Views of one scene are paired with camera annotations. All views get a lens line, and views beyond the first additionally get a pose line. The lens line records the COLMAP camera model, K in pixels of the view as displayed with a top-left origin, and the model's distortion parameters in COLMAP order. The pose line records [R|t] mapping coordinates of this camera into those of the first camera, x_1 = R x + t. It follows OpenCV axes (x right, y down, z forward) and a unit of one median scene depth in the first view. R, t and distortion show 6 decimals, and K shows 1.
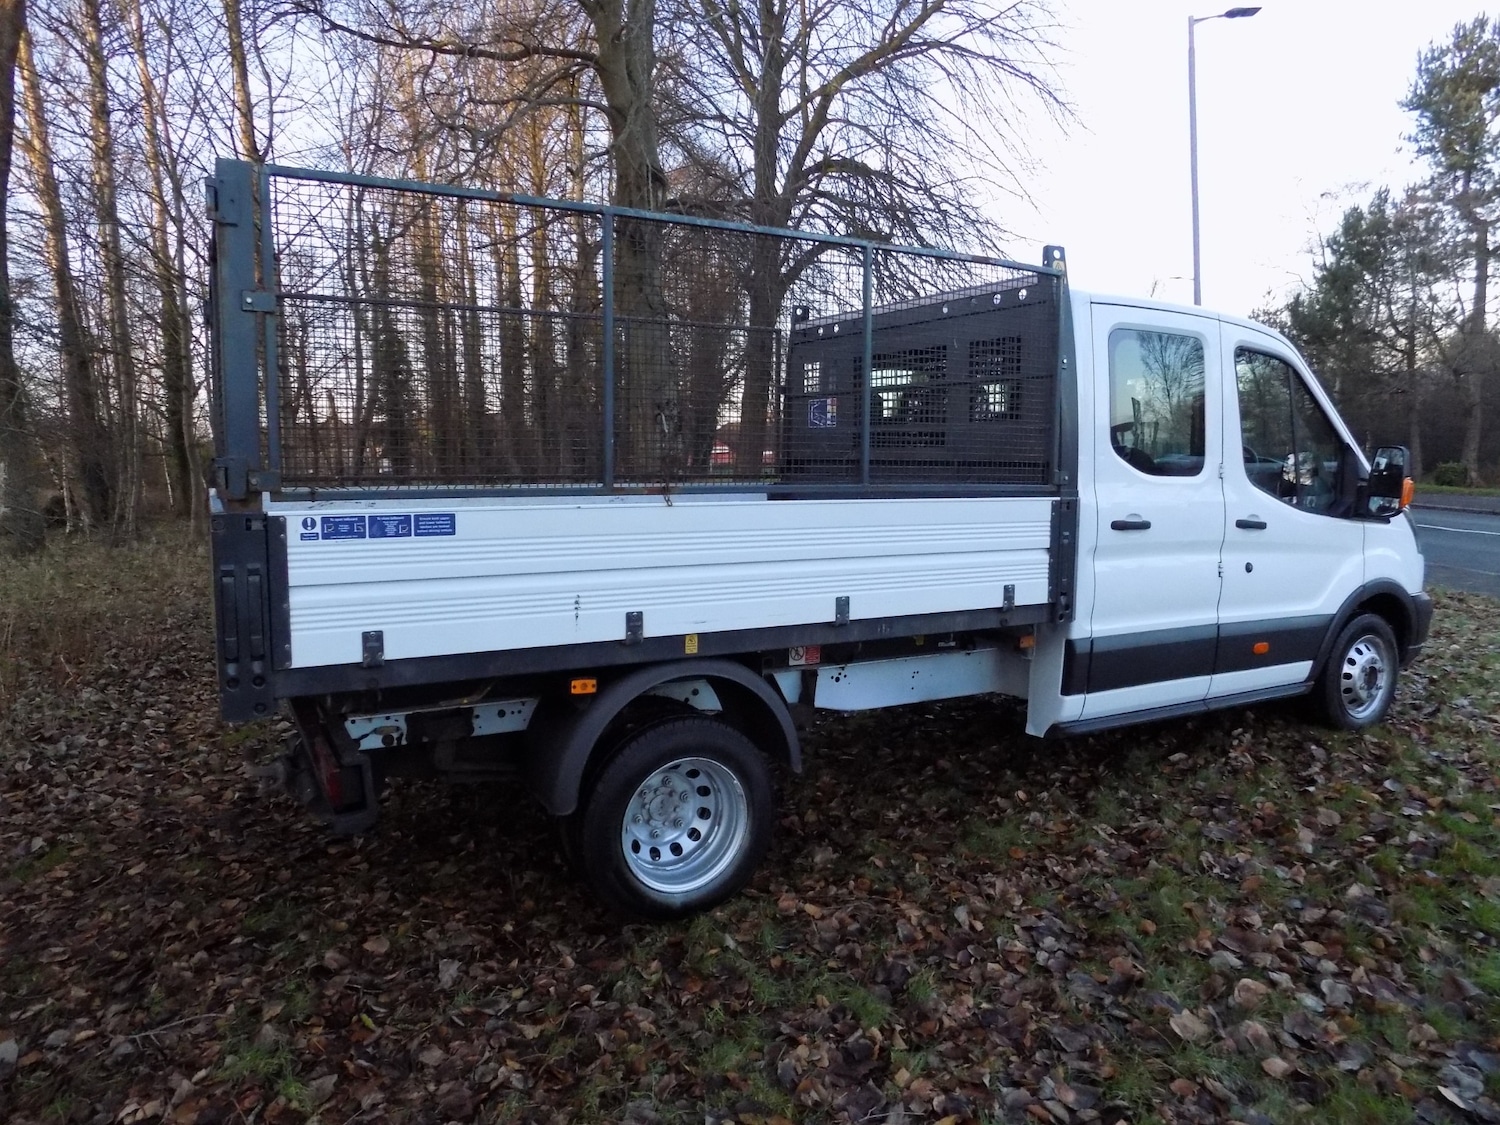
lens RADIAL K [[1013.6, 0, 774.9], [0, 1013.6, 565.6], [0, 0, 1]] dist [-0.068692, 0.067230]
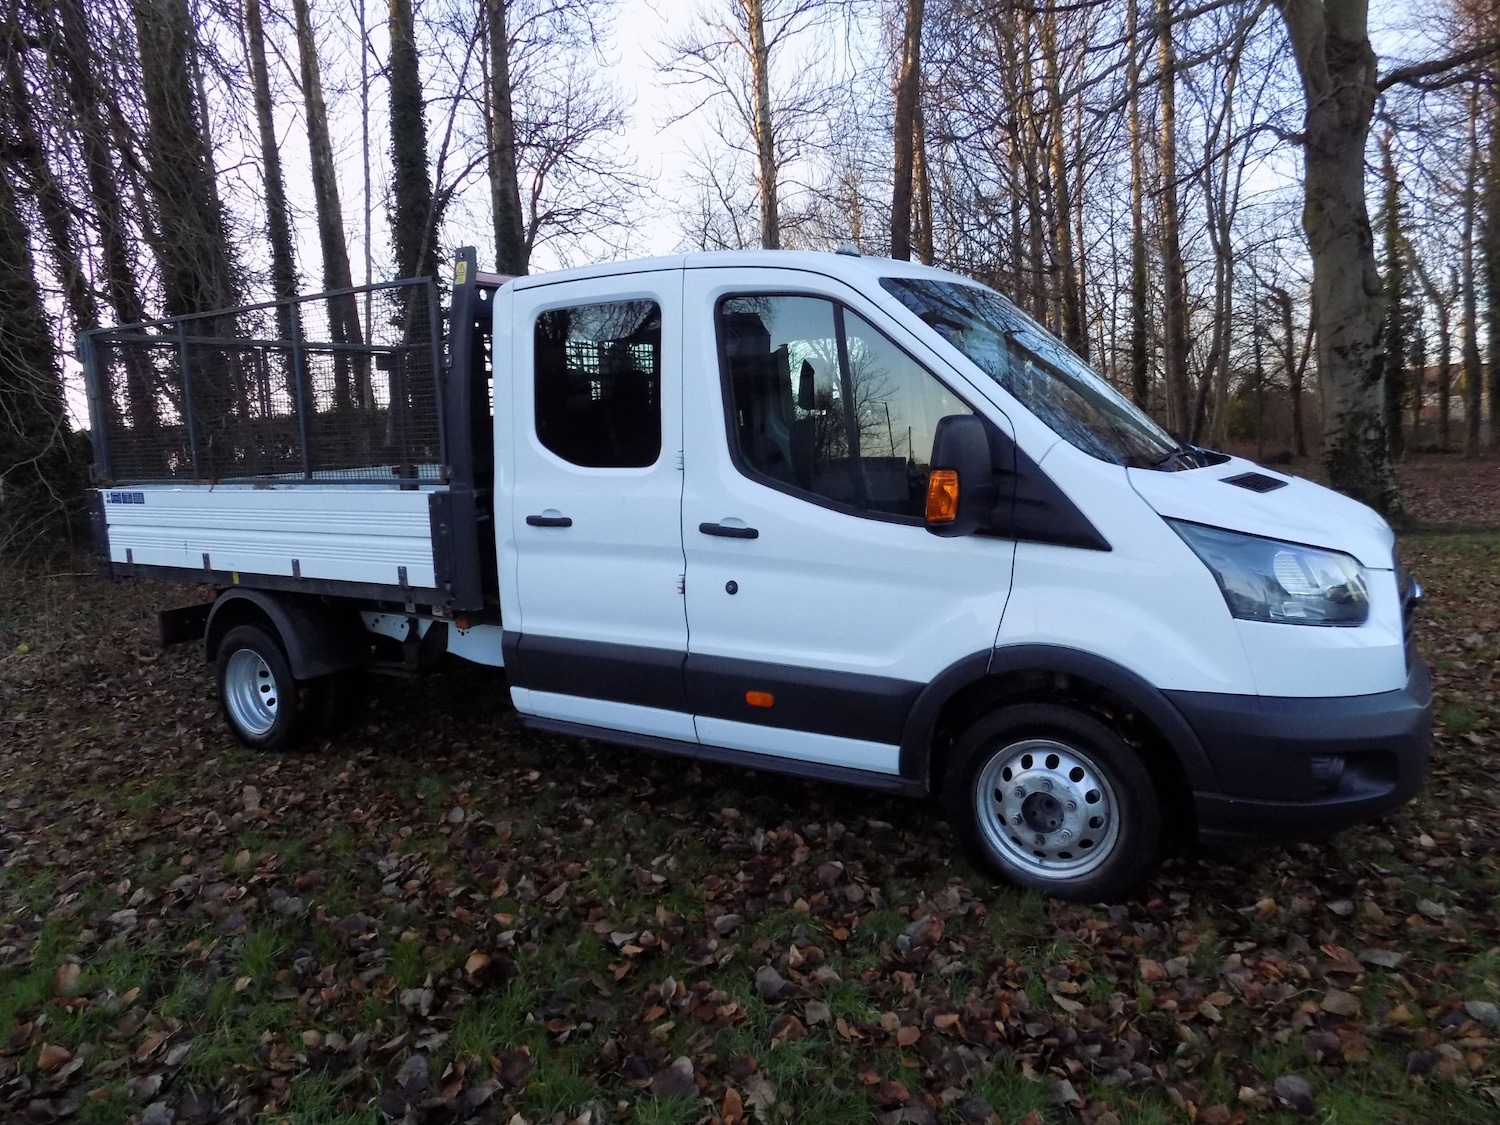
lens RADIAL K [[1013.6, 0, 756.2], [0, 1013.6, 574.7], [0, 0, 1]] dist [-0.068692, 0.067230]
pose [[0.482315, 0.103729, -0.869835, 1.213467], [-0.055288, 0.994589, 0.087949, -0.080462], [0.874252, 0.005673, 0.485440, 0.683306]]
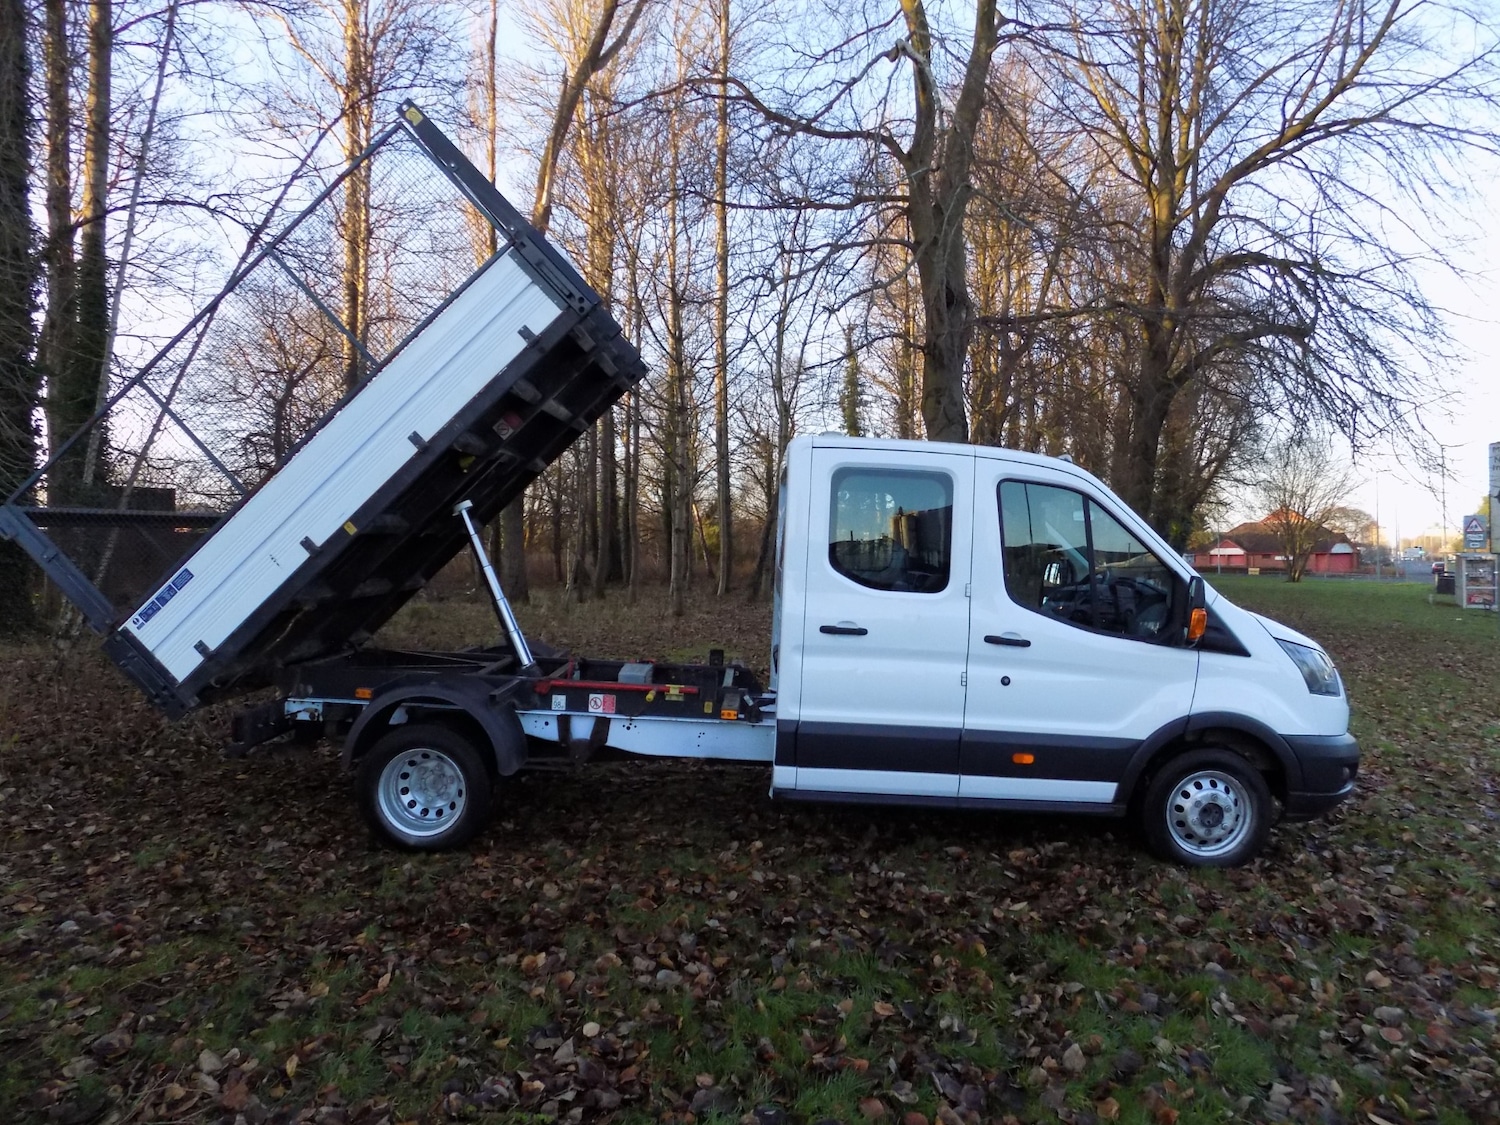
lens RADIAL K [[1013.6, 0, 756.1], [0, 1013.6, 569.8], [0, 0, 1]] dist [-0.068692, 0.067230]
pose [[0.866081, 0.048255, -0.497570, 0.821841], [-0.091853, 0.993745, -0.063508, -0.024837], [0.491393, 0.100706, 0.865096, -0.091563]]
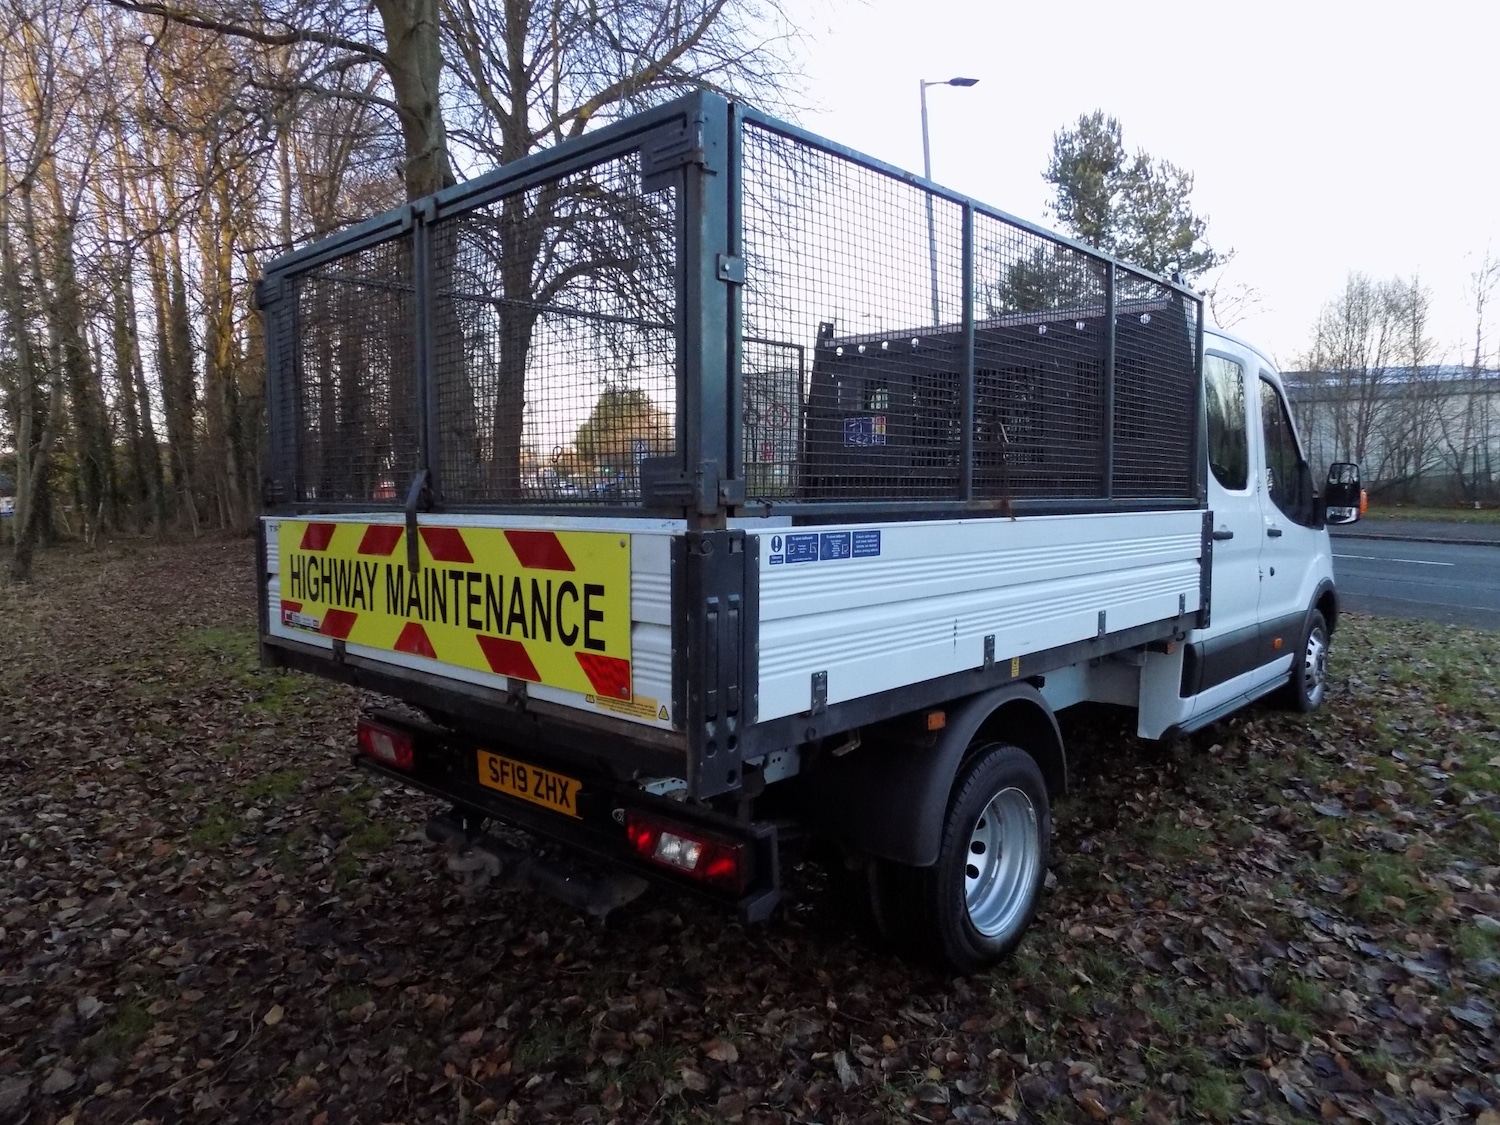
lens RADIAL K [[1013.6, 0, 771.1], [0, 1013.6, 561.5], [0, 0, 1]] dist [-0.068692, 0.067230]
pose [[0.950306, -0.032936, 0.309570, -0.420930], [0.043407, 0.998693, -0.026997, -0.003308], [-0.308276, 0.039093, 0.950493, 0.123925]]
